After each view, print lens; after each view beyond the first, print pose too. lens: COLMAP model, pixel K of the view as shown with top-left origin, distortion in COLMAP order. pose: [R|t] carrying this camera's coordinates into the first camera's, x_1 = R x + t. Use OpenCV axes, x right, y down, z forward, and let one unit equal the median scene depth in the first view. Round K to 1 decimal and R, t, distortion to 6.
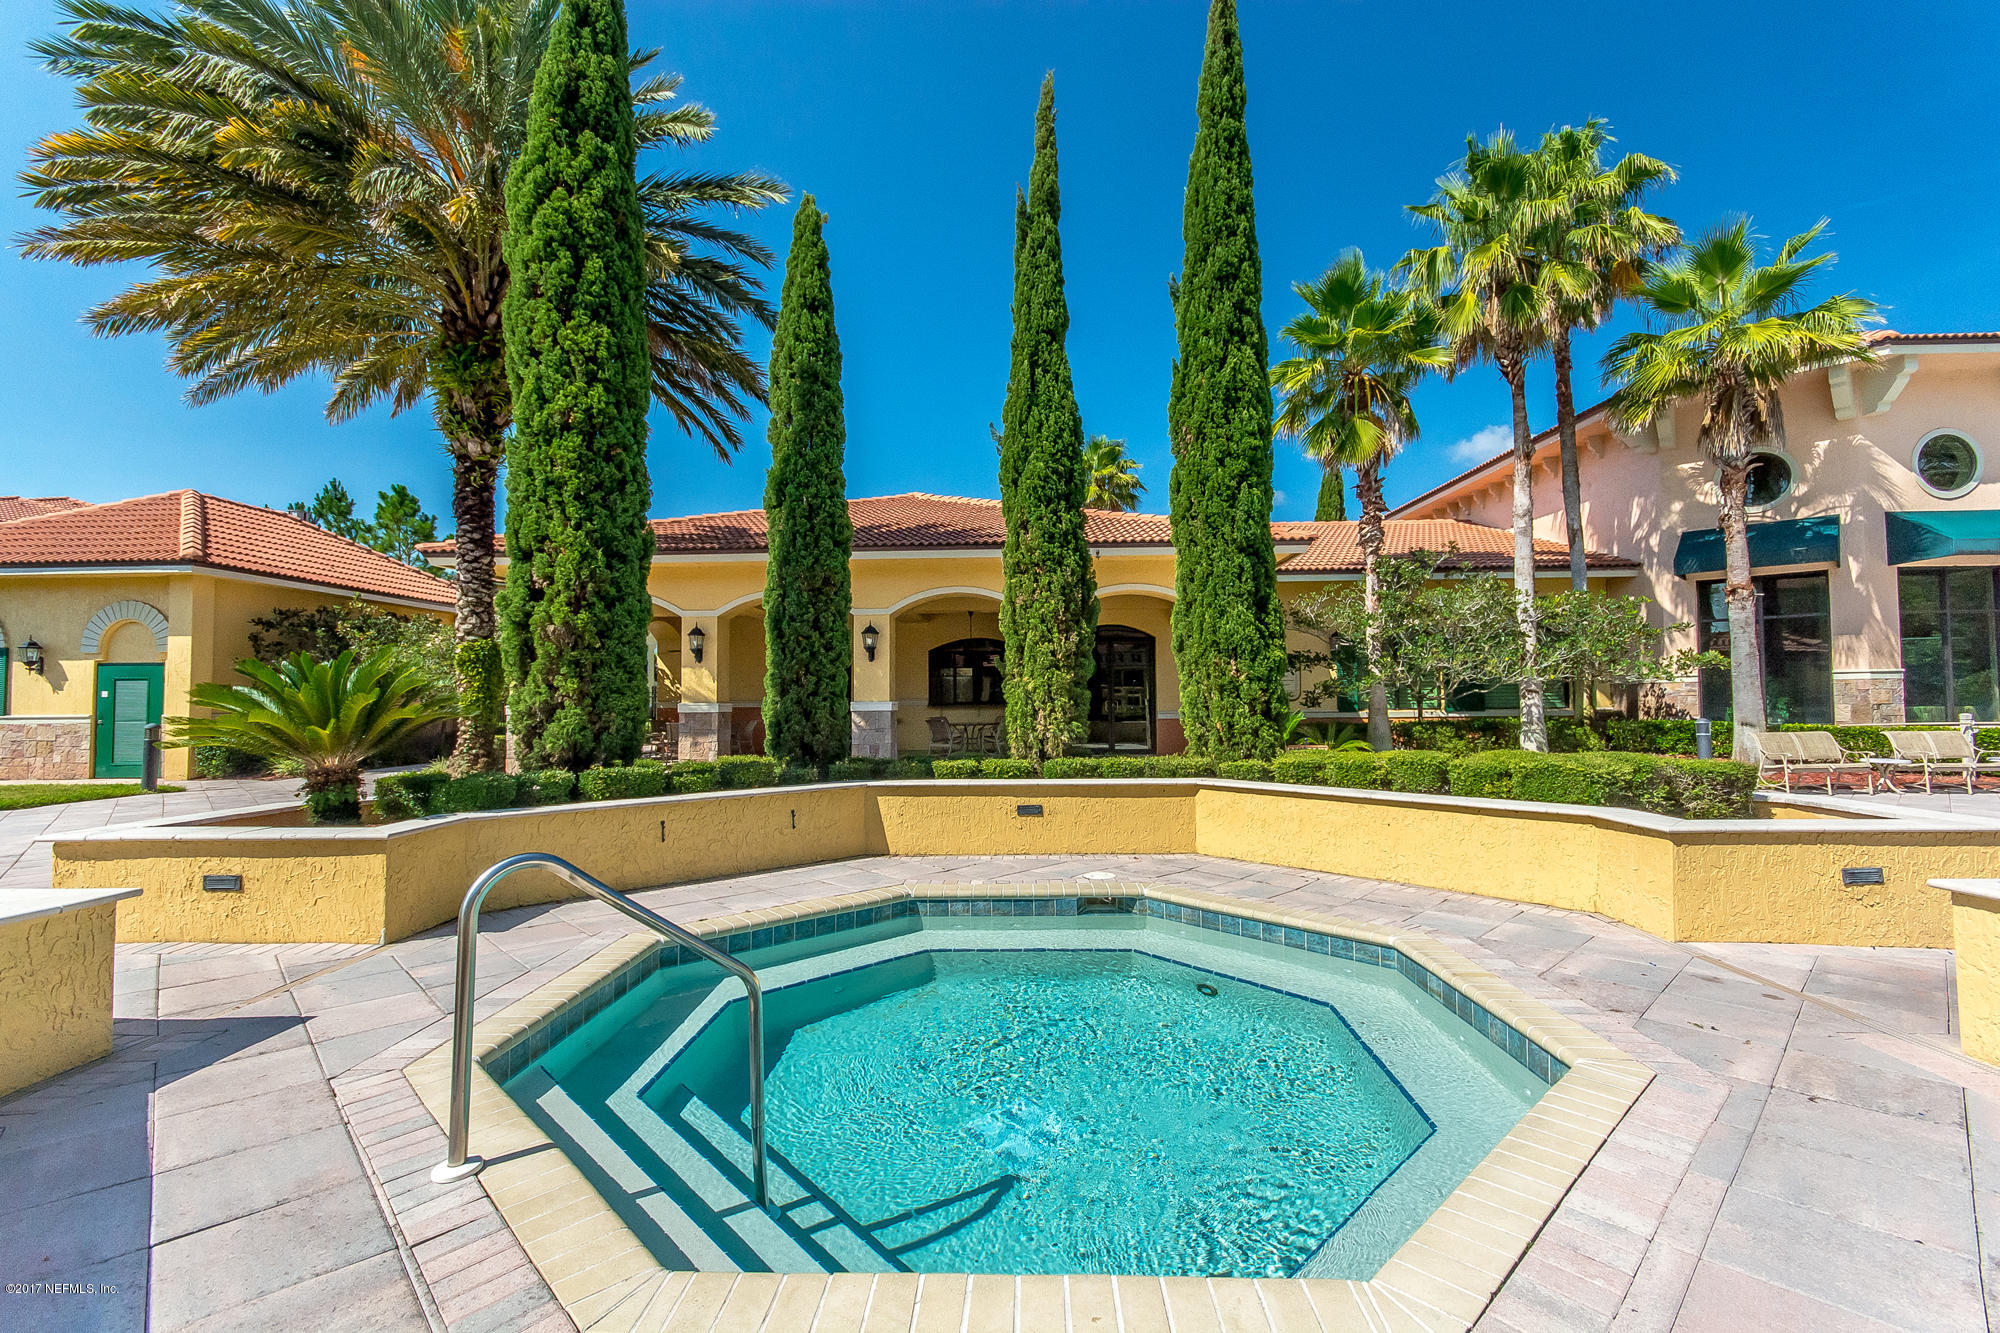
lens RADIAL K [[882.4, 0, 1003.7], [0, 882.4, 676.8], [0, 0, 1]] dist [0.001510, -0.000183]
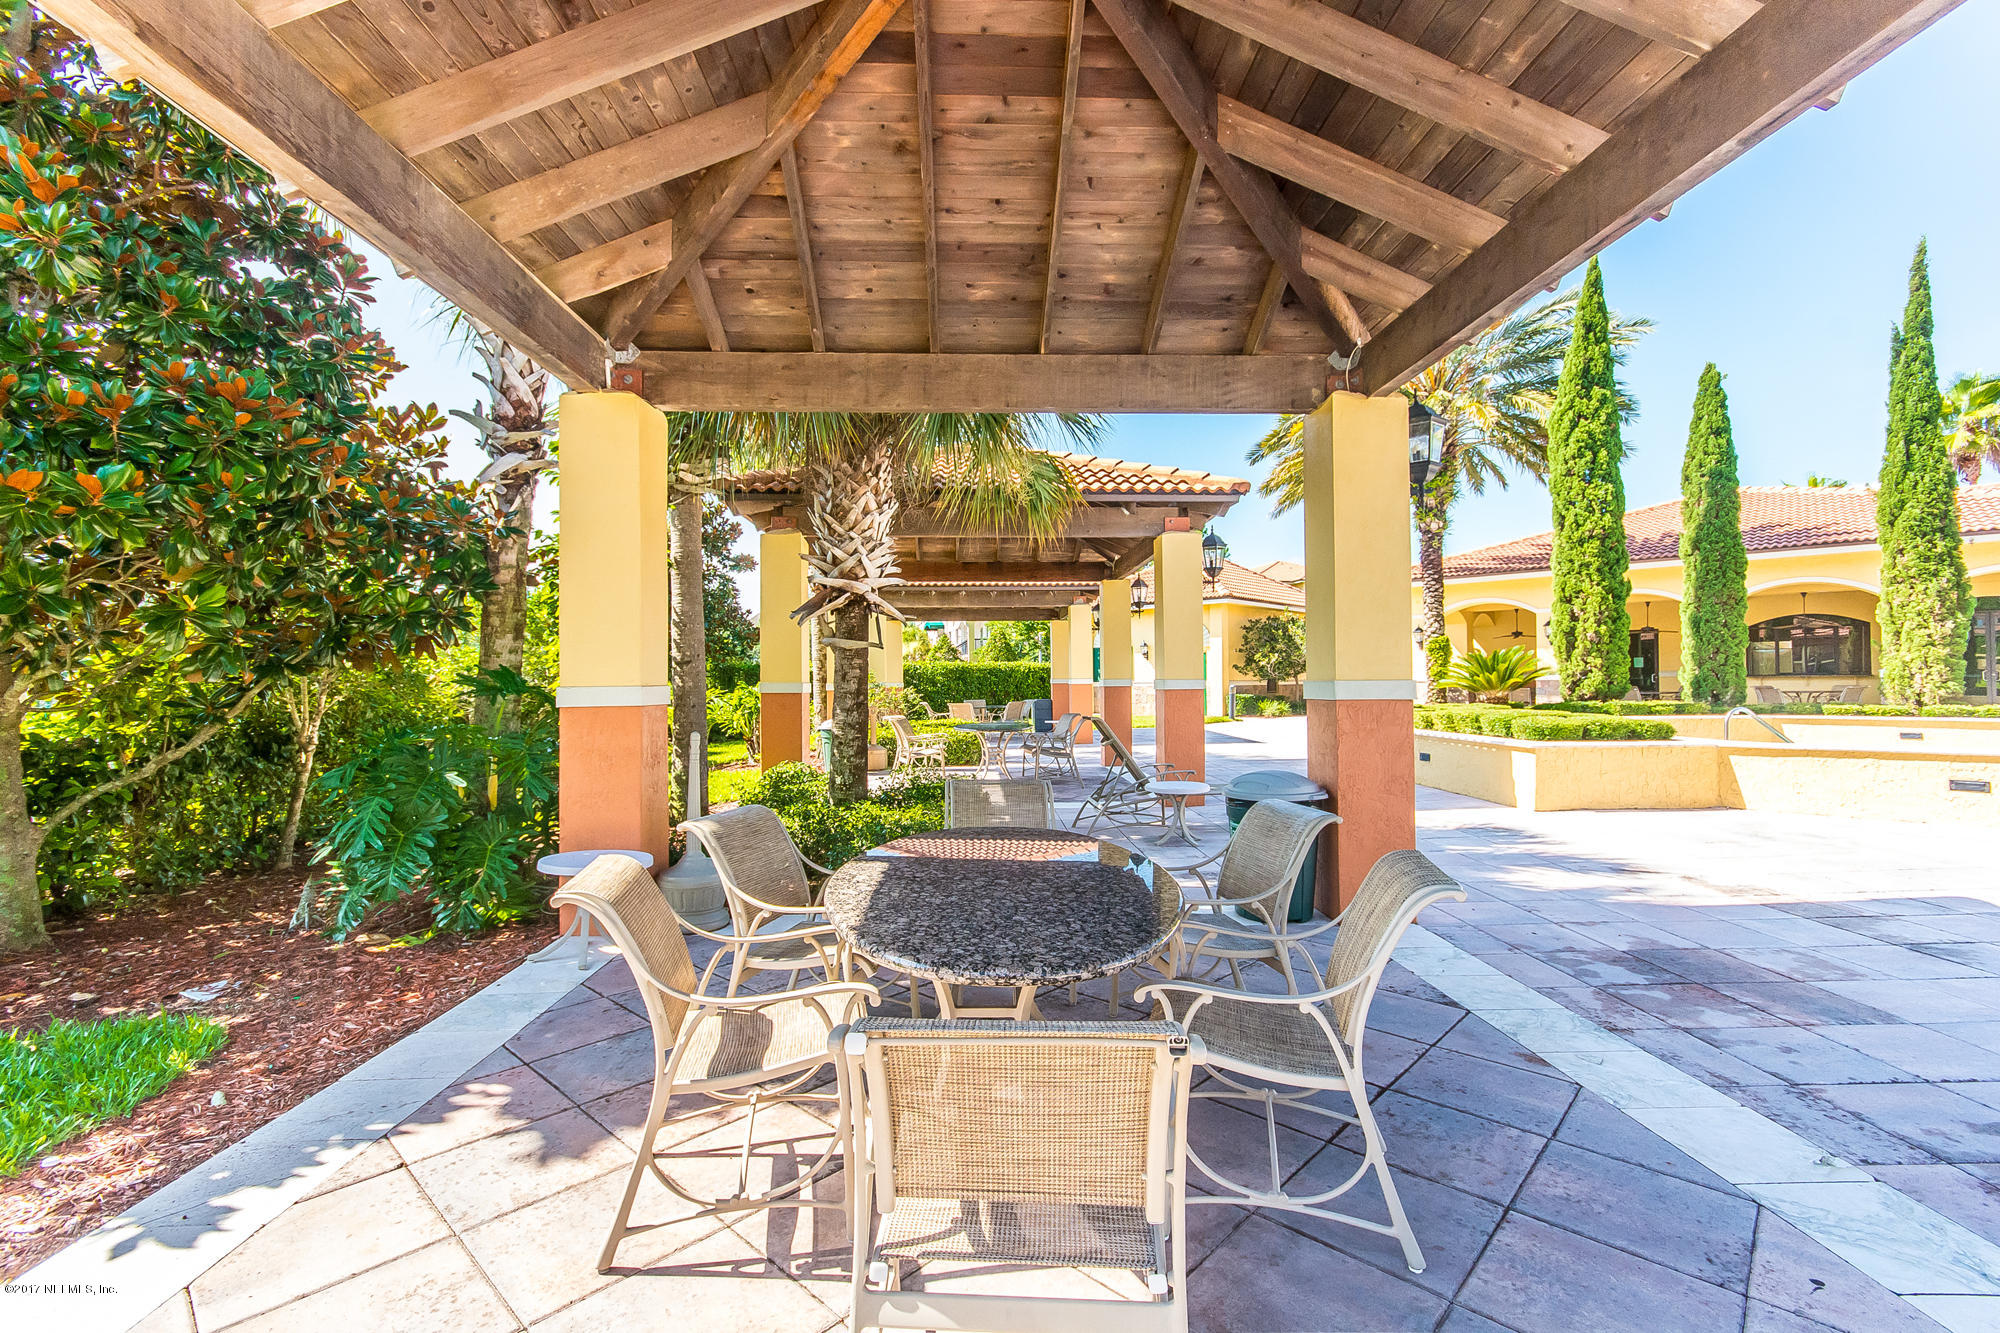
lens RADIAL K [[882.4, 0, 986.6], [0, 882.4, 671.6], [0, 0, 1]] dist [0.001510, -0.000183]
pose [[0.744603, -0.006490, -0.667476, -0.135517], [0.020165, 0.999715, 0.012775, -0.017555], [0.667203, -0.022972, 0.744522, -1.194021]]
